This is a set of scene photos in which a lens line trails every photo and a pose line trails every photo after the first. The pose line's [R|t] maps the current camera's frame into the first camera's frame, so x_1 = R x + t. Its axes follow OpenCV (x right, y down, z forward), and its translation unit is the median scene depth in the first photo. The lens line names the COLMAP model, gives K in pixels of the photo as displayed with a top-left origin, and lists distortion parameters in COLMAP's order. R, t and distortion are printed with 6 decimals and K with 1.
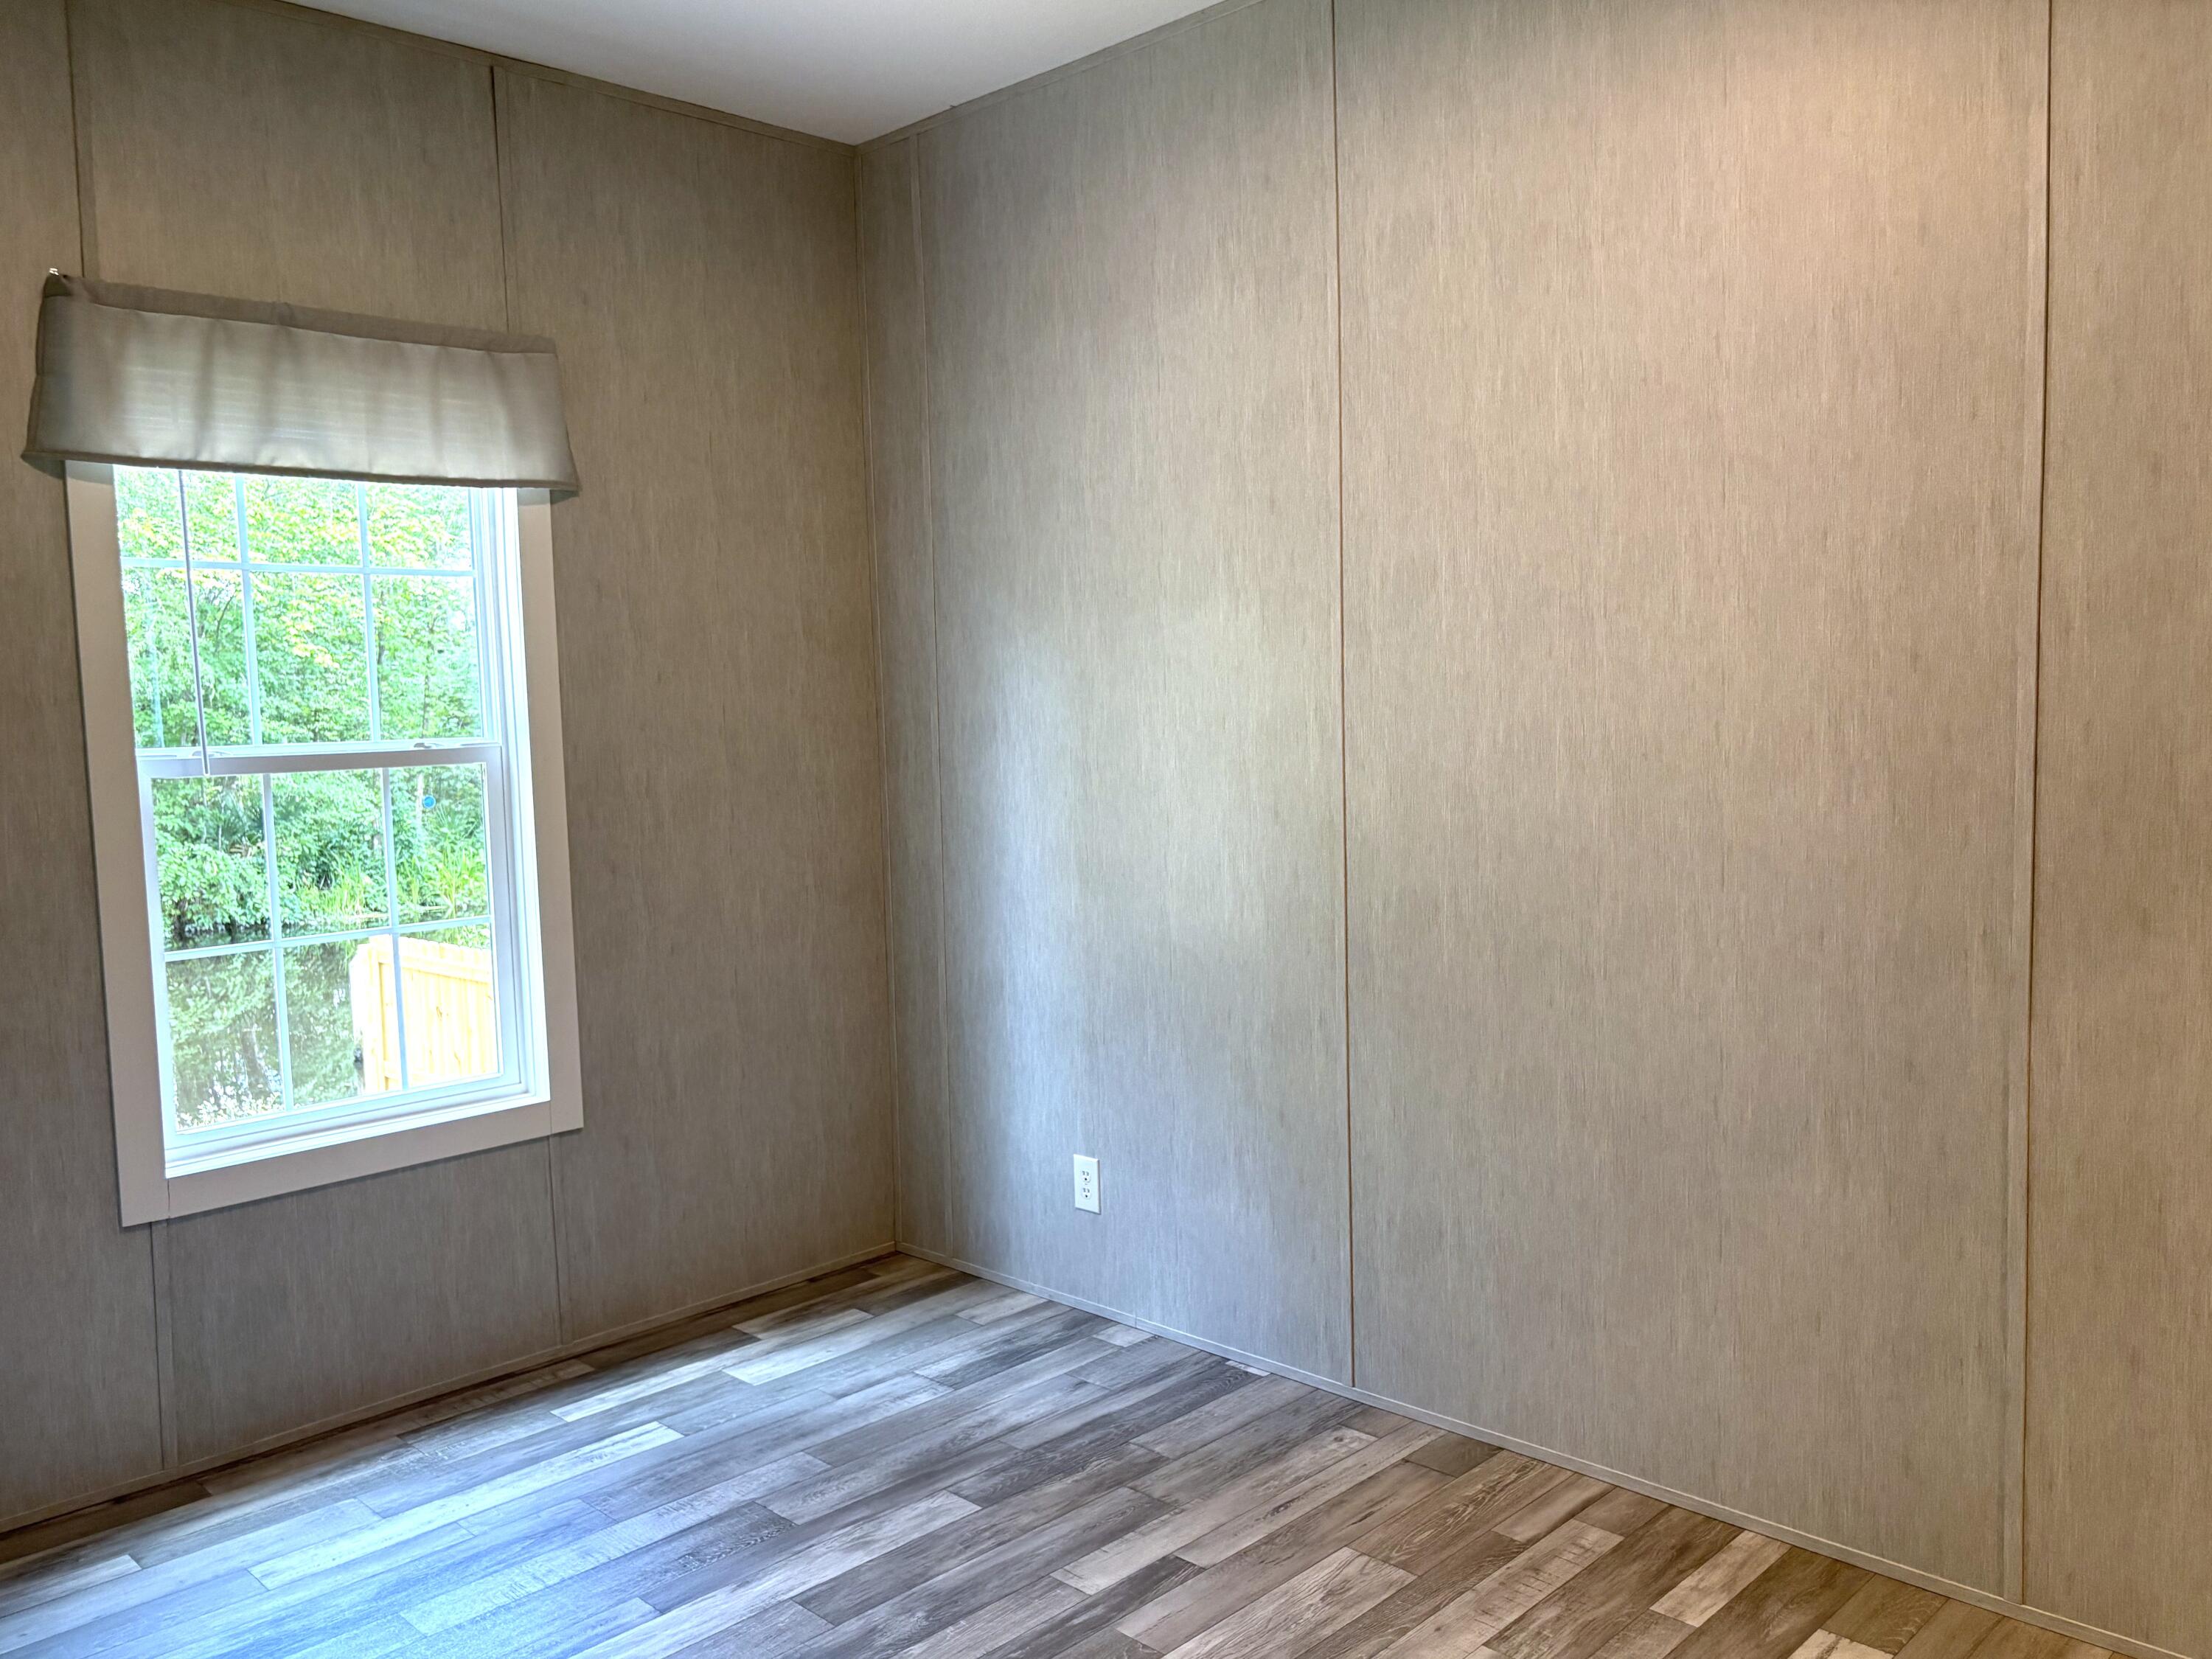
lens RADIAL K [[1693.3, 0, 1111.4], [0, 1693.3, 835.8], [0, 0, 1]] dist [0.026909, -0.012552]
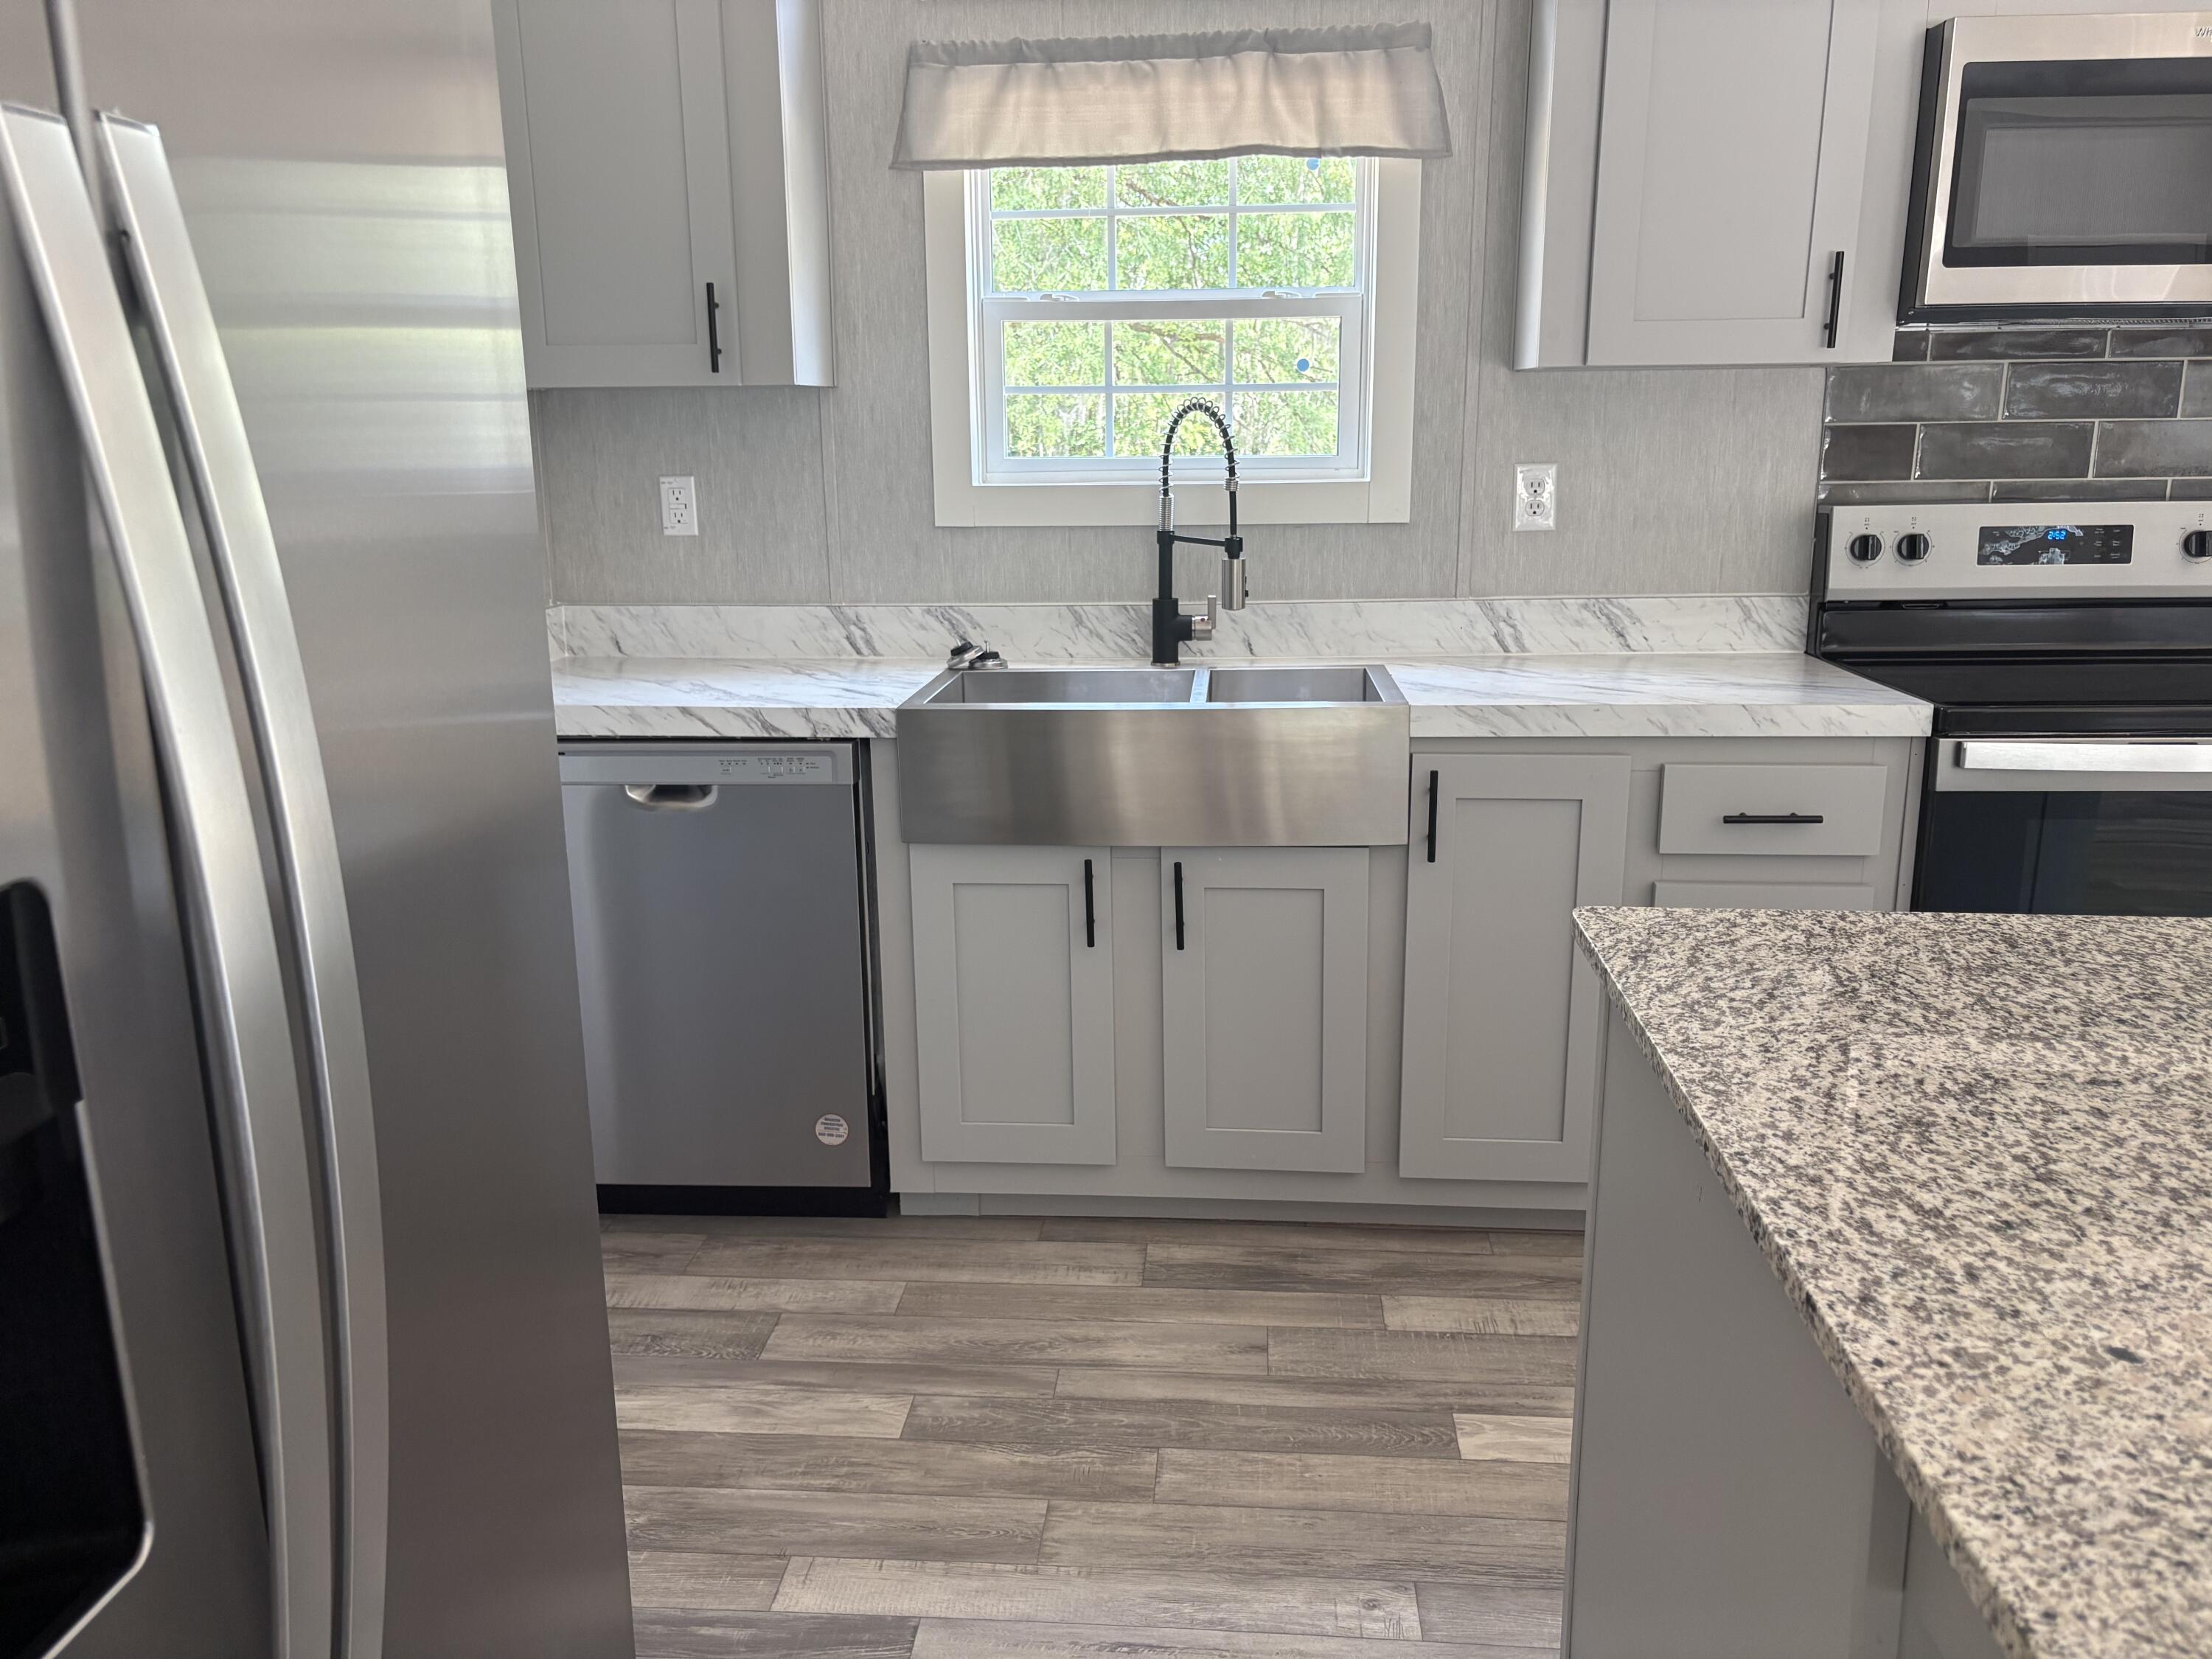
lens RADIAL K [[1693.3, 0, 1129.5], [0, 1693.3, 826.3], [0, 0, 1]] dist [0.026909, -0.012552]
pose [[0.652441, 0.185980, -0.734664, 0.482987], [-0.067381, 0.979816, 0.188201, -0.026498], [0.754838, -0.073288, 0.651804, 0.570157]]
